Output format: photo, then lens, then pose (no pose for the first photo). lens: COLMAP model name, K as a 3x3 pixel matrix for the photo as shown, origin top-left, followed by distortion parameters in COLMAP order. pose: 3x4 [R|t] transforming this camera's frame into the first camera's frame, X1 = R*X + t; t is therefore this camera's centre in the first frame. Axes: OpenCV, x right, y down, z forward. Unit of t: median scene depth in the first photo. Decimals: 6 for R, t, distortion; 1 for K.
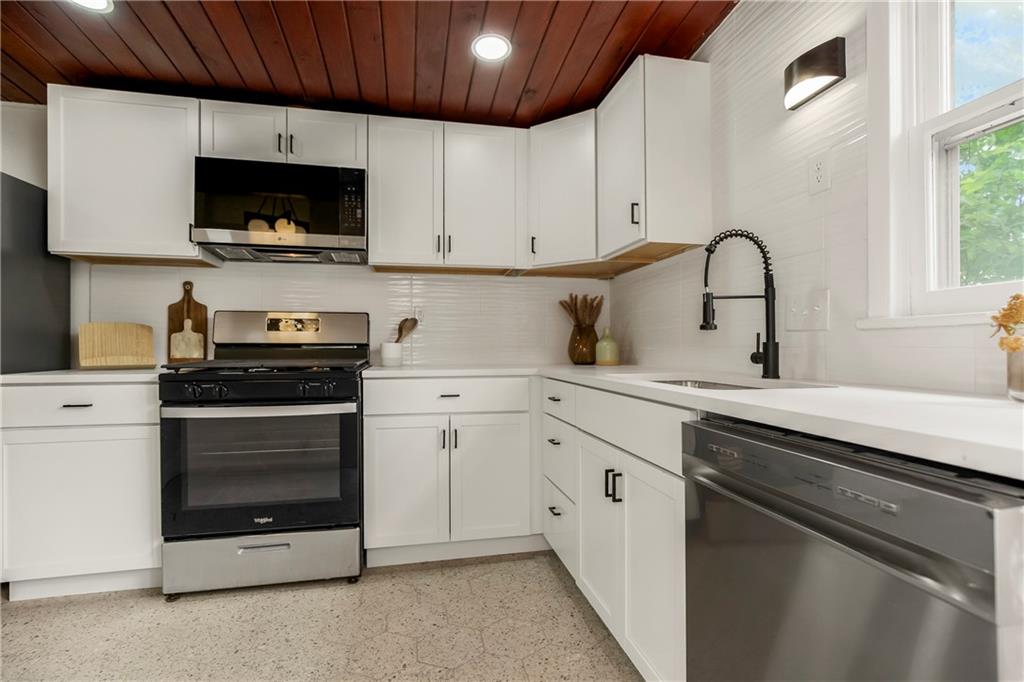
lens RADIAL K [[482.9, 0, 518.1], [0, 482.9, 336.4], [0, 0, 1]] dist [-0.003336, 0.000909]
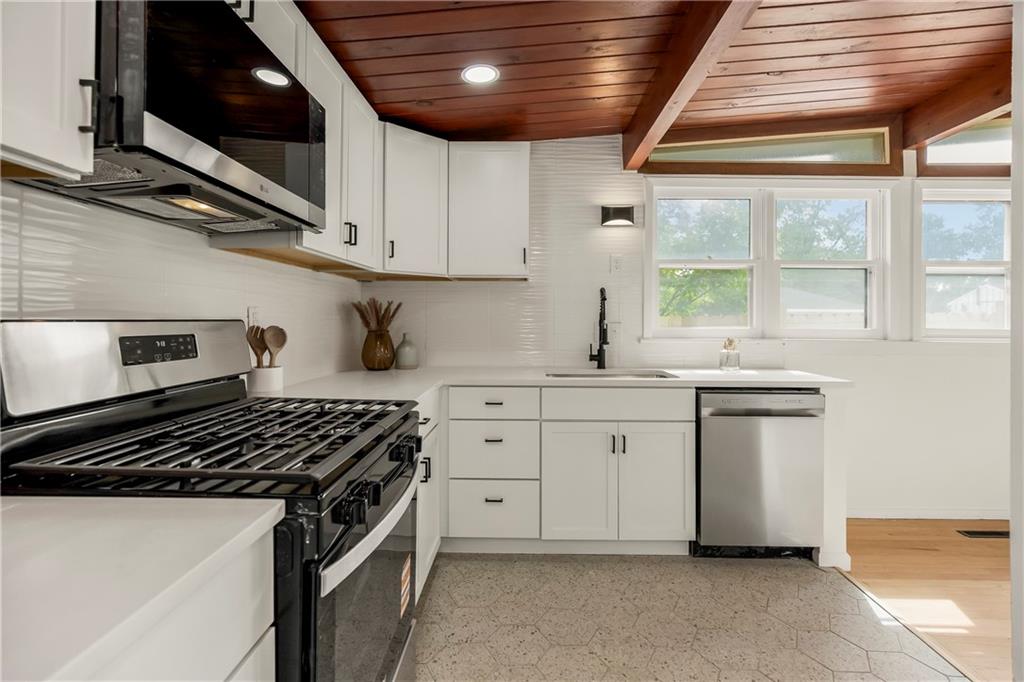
lens RADIAL K [[484.9, 0, 511.5], [0, 484.9, 306.5], [0, 0, 1]] dist [-0.000776, 0.000249]
pose [[0.250913, 0.009776, 0.967960, -1.181508], [-0.026135, 0.999653, -0.003322, -0.117207], [-0.967657, -0.024464, 0.251082, 0.759642]]
